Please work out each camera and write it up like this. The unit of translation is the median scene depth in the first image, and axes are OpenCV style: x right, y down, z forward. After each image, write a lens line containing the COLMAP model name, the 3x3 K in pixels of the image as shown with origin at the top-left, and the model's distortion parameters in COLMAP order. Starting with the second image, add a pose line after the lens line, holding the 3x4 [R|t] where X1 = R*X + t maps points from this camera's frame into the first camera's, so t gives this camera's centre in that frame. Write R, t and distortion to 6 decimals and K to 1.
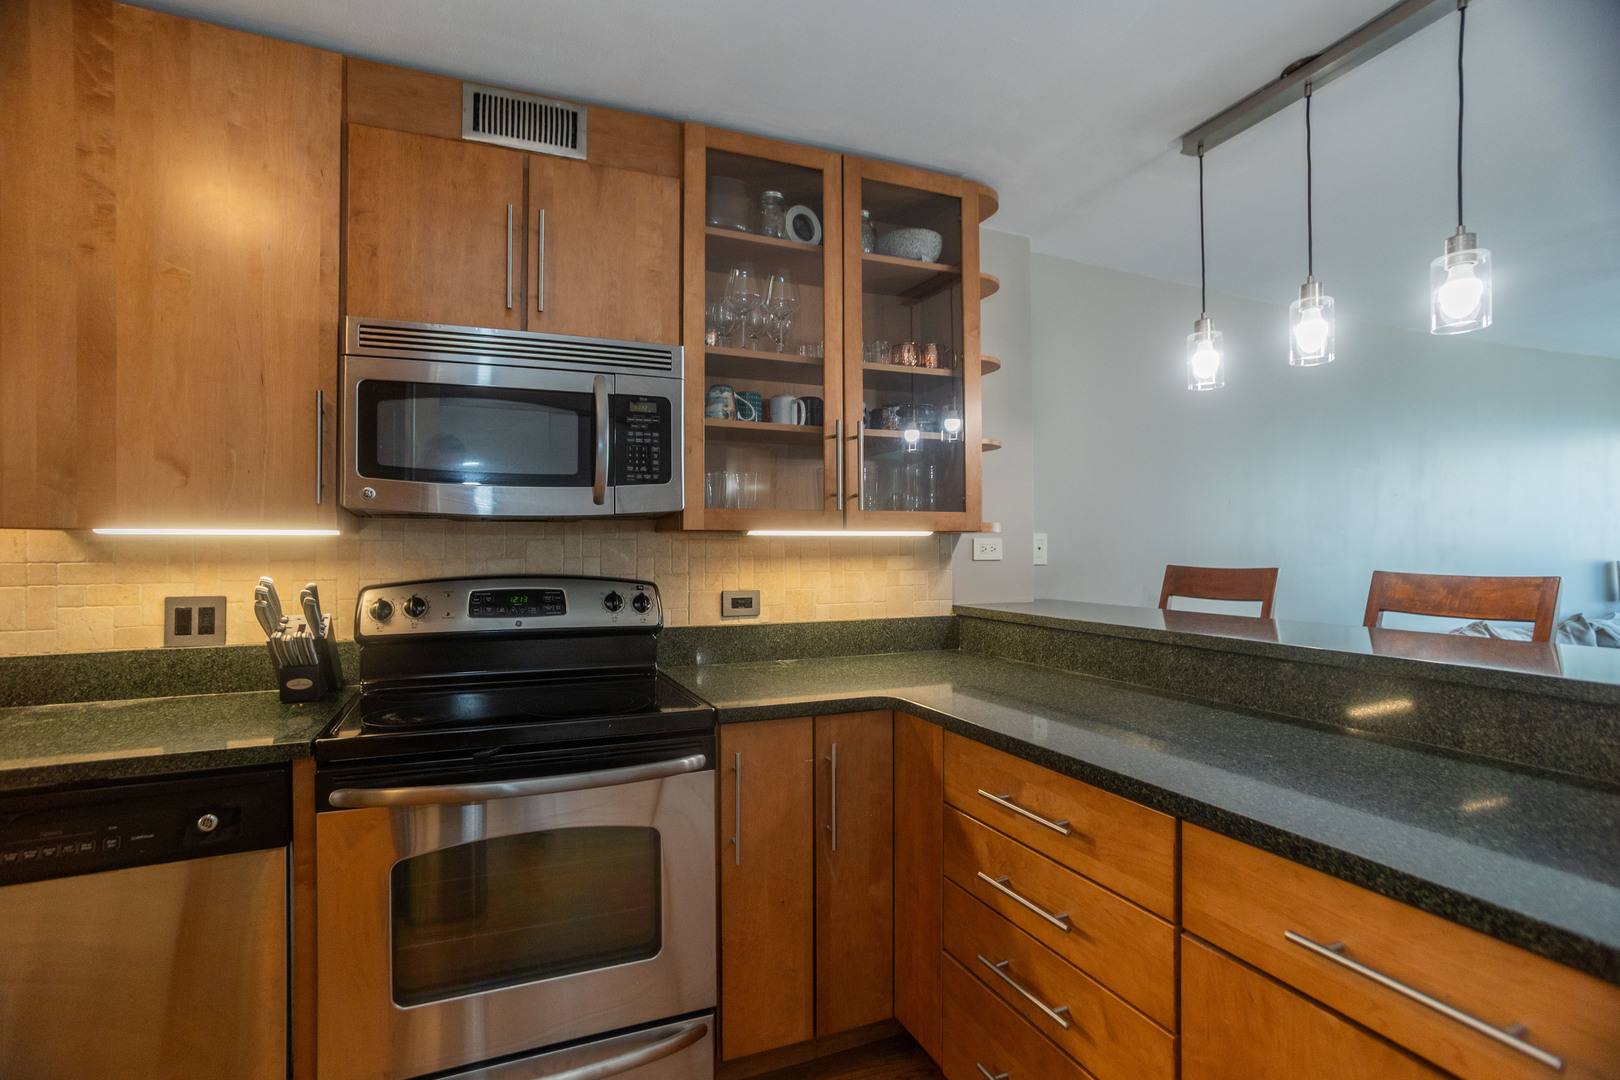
lens RADIAL K [[788.4, 0, 803.0], [0, 788.4, 534.8], [0, 0, 1]] dist [-0.052795, 0.025654]
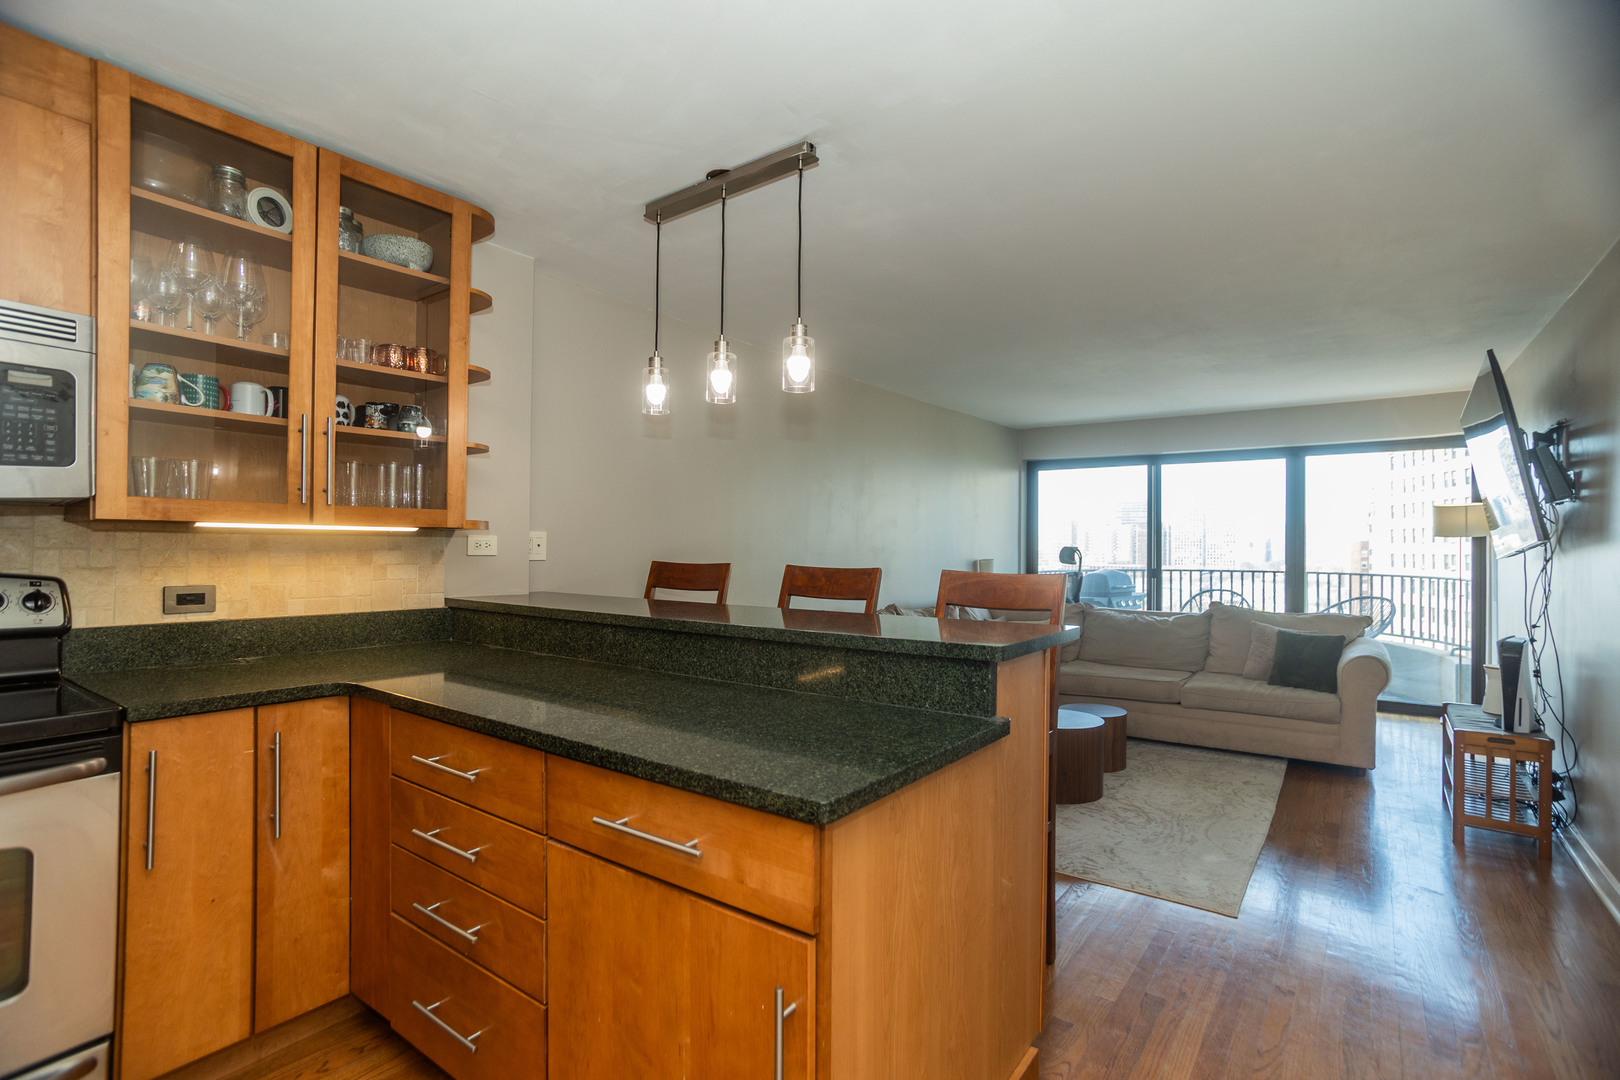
lens RADIAL K [[788.4, 0, 817.9], [0, 788.4, 540.0], [0, 0, 1]] dist [-0.052795, 0.025654]
pose [[0.858928, 0.015226, 0.511869, 0.115783], [-0.019065, 0.999816, 0.002253, 0.000381], [-0.511741, -0.011694, 0.859060, -0.199857]]
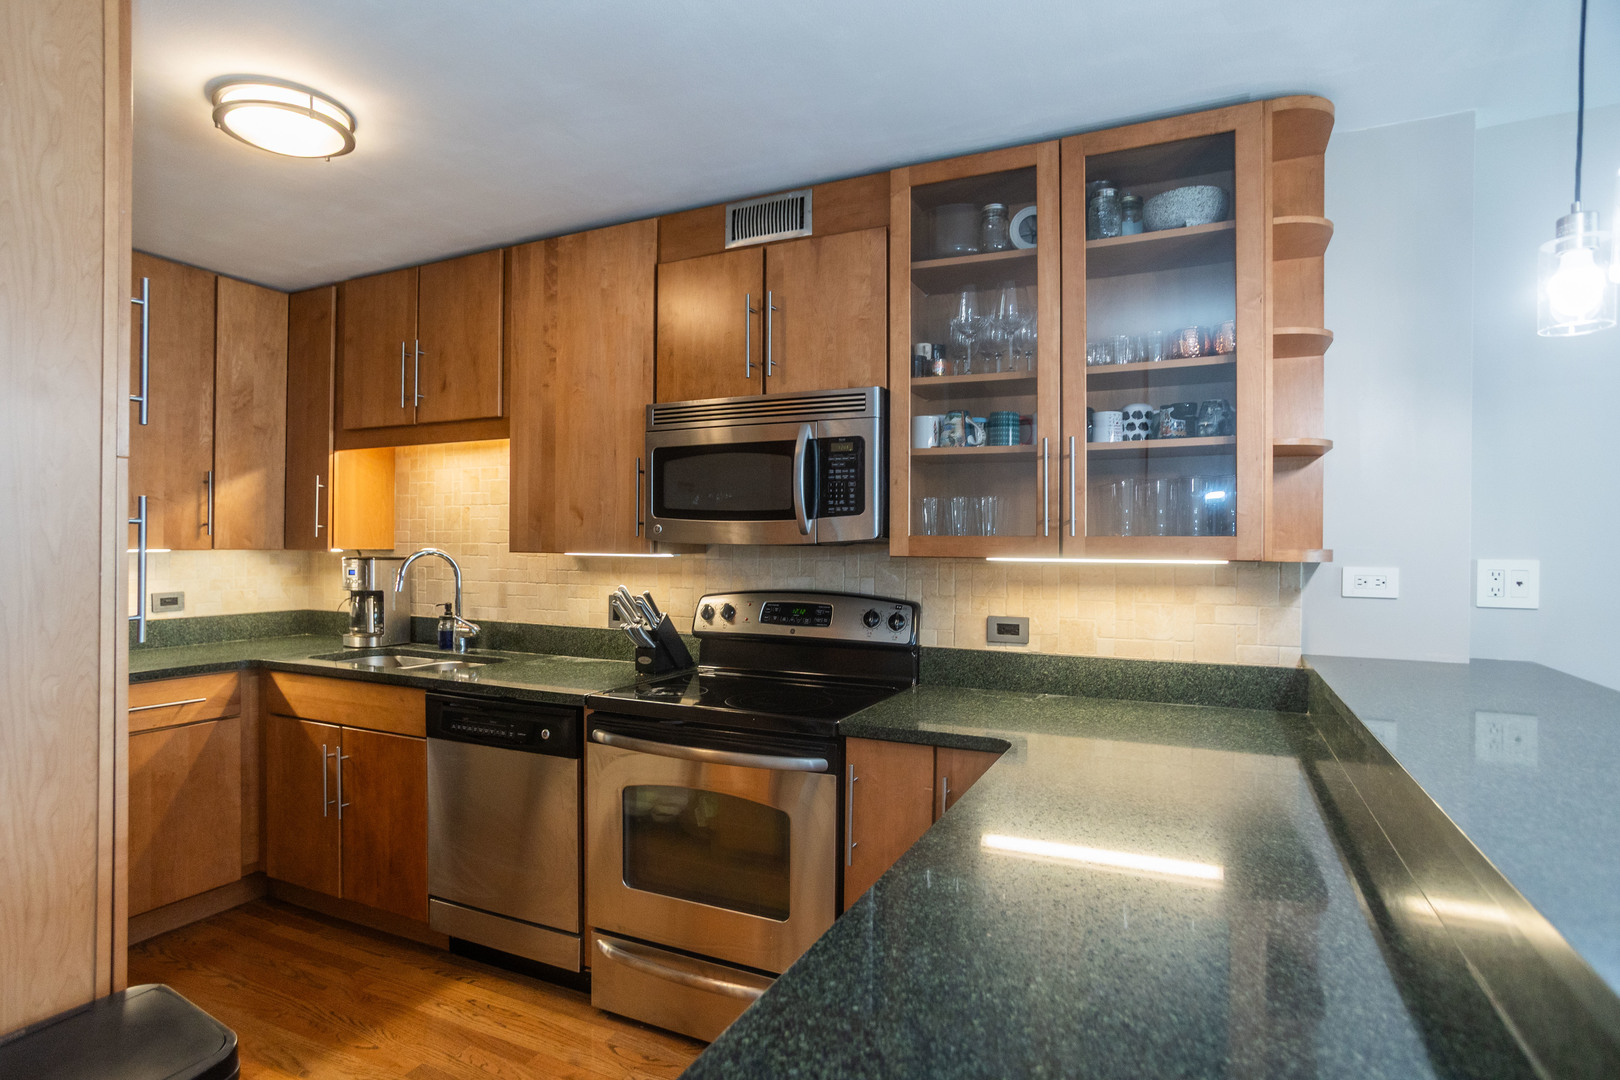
lens RADIAL K [[870.4, 0, 796.6], [0, 870.4, 544.1], [0, 0, 1]] dist [-0.049631, 0.022505]
pose [[0.654894, 0.007530, -0.755683, 0.680960], [0.002264, 0.999926, 0.011926, -0.038070], [0.755717, -0.009521, 0.654829, 0.135711]]
